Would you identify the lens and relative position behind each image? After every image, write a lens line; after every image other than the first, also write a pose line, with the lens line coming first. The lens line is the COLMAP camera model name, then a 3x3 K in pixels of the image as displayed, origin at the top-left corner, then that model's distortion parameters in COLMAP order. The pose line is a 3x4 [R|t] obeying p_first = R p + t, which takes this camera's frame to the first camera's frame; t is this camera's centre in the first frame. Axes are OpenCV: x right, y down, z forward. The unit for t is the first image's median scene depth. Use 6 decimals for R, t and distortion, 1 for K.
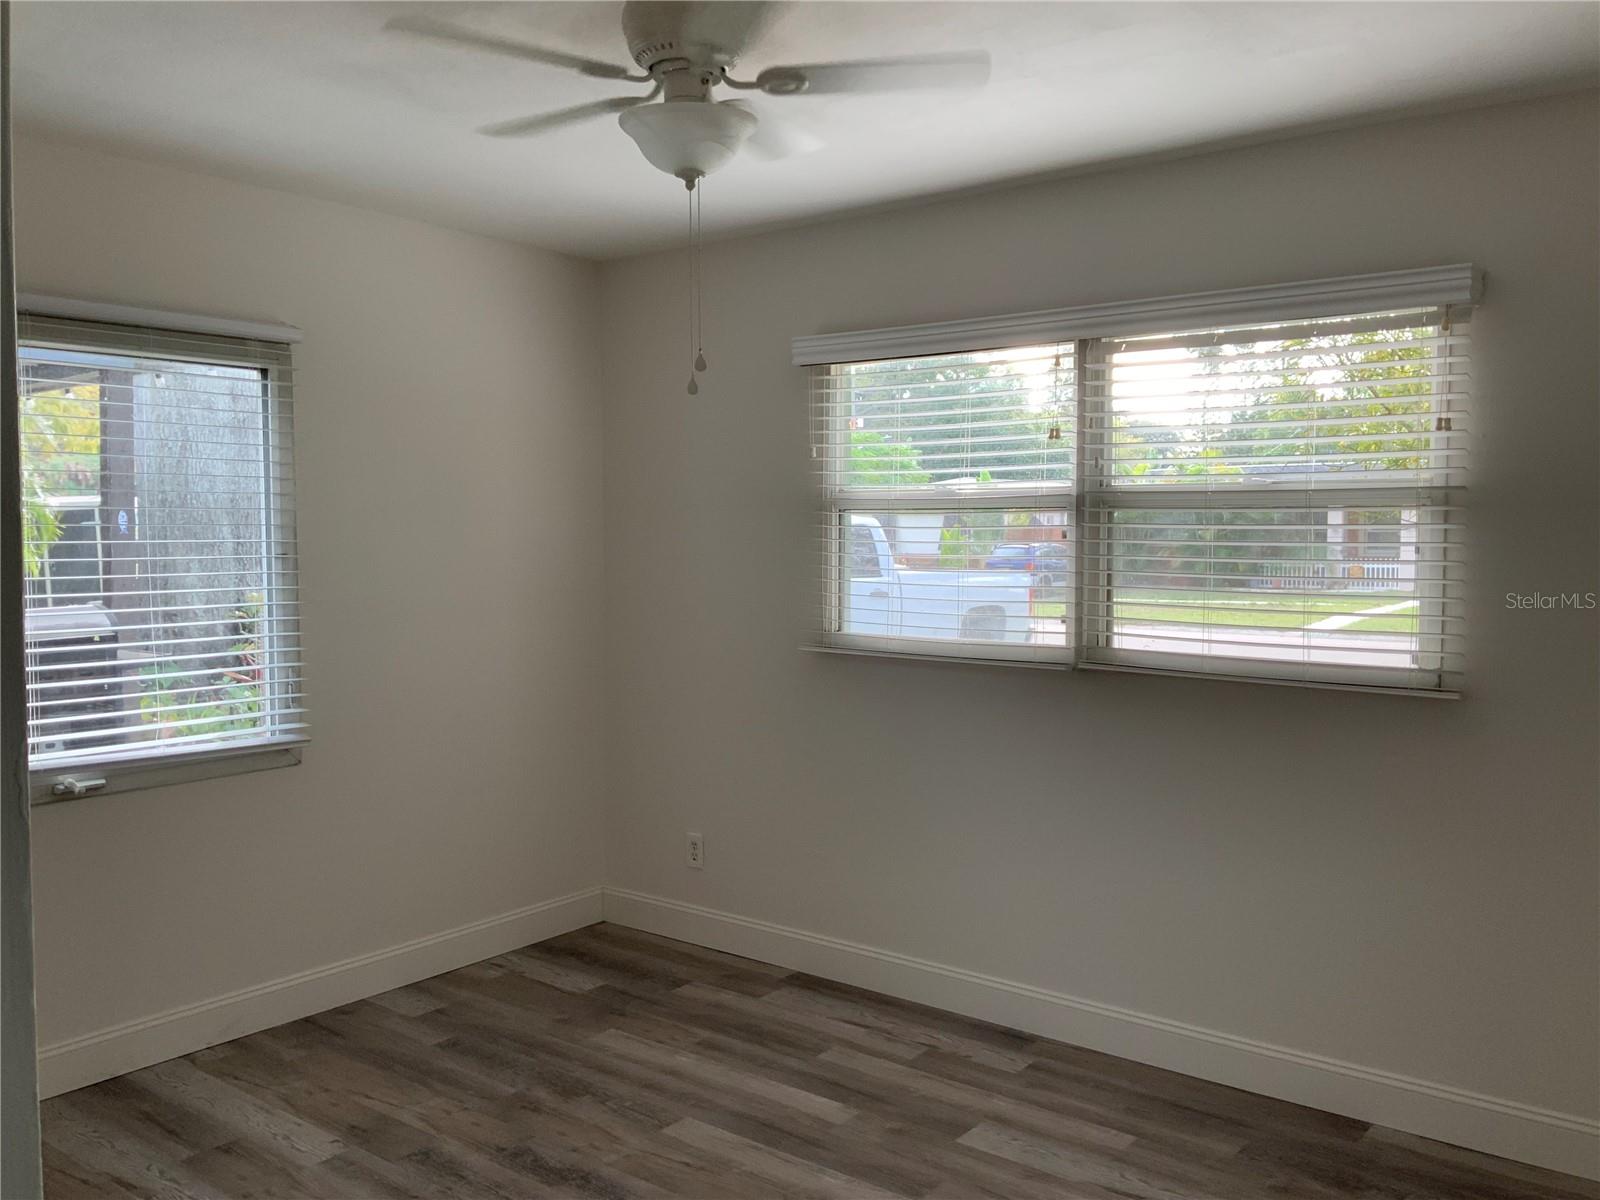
lens RADIAL K [[1338.4, 0, 814.0], [0, 1338.4, 597.1], [0, 0, 1]] dist [0.019240, -0.037068]
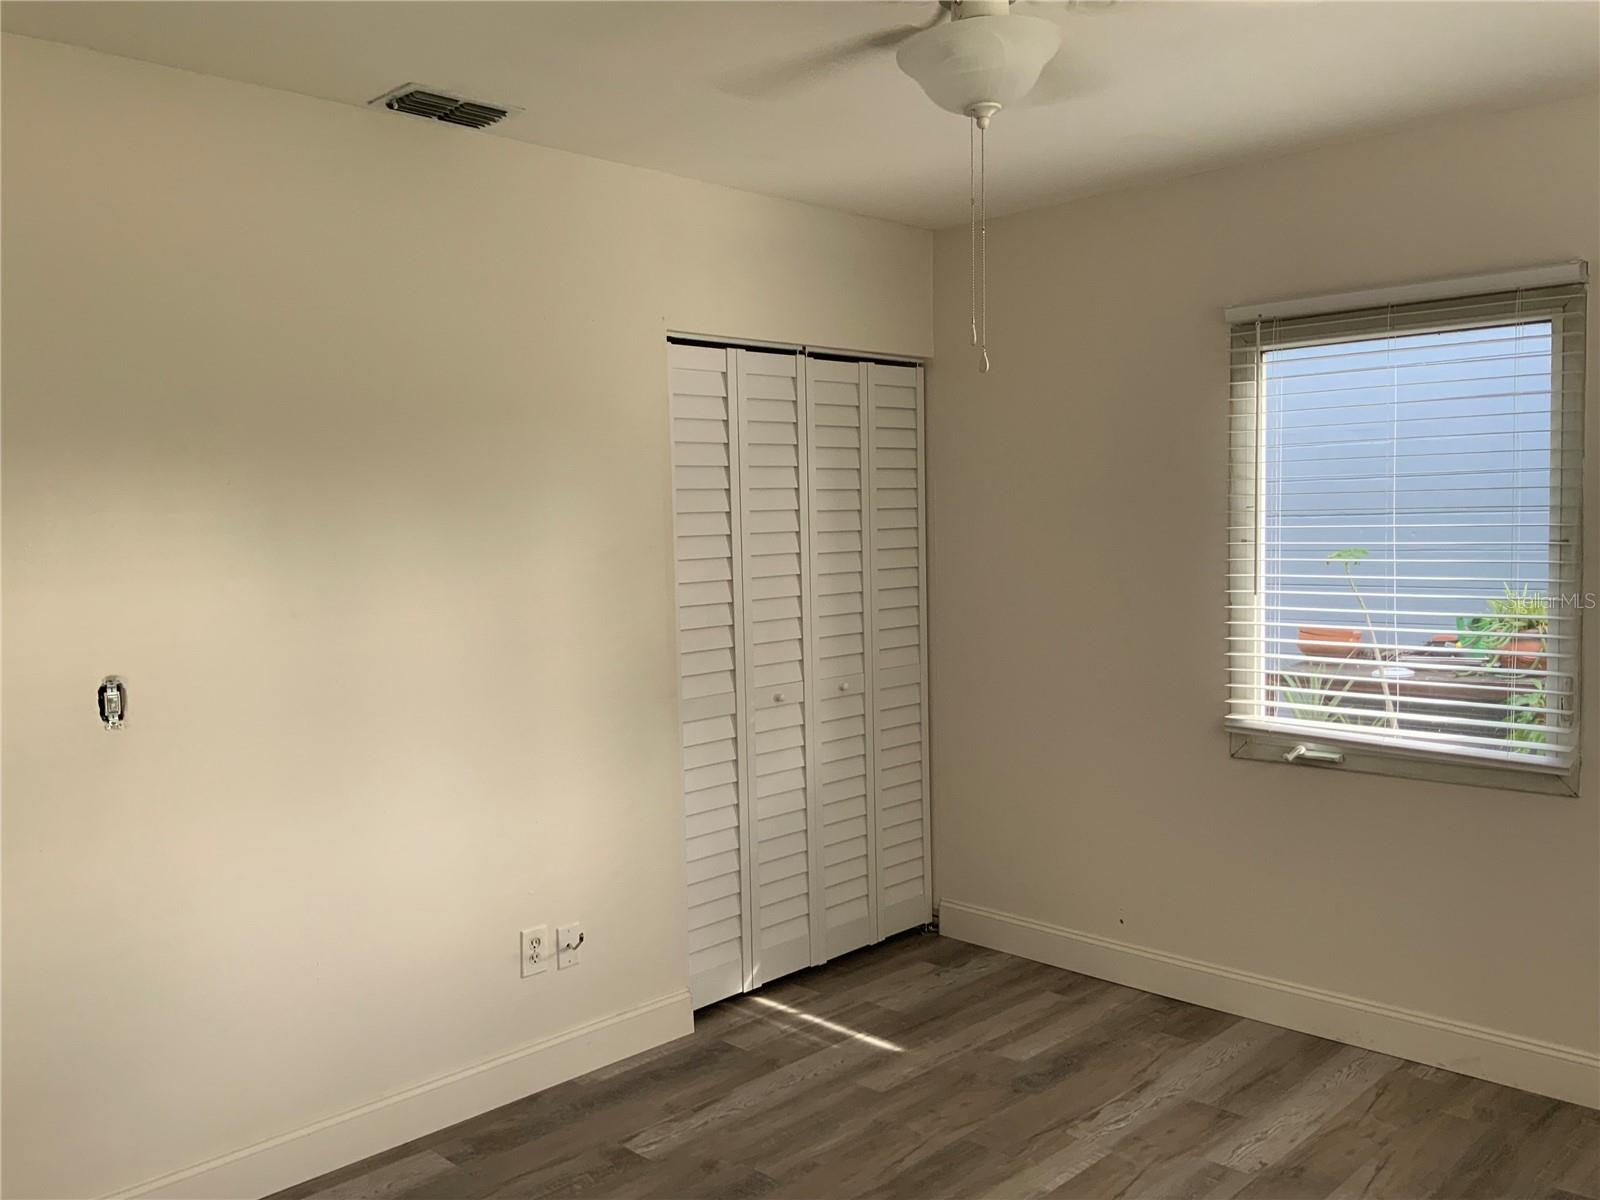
lens RADIAL K [[1338.4, 0, 812.7], [0, 1338.4, 609.5], [0, 0, 1]] dist [0.019240, -0.037068]
pose [[-0.117261, 0.069510, -0.990666, 0.540658], [-0.033418, 0.996706, 0.073889, -0.039492], [0.992539, 0.041770, -0.114551, 0.711853]]
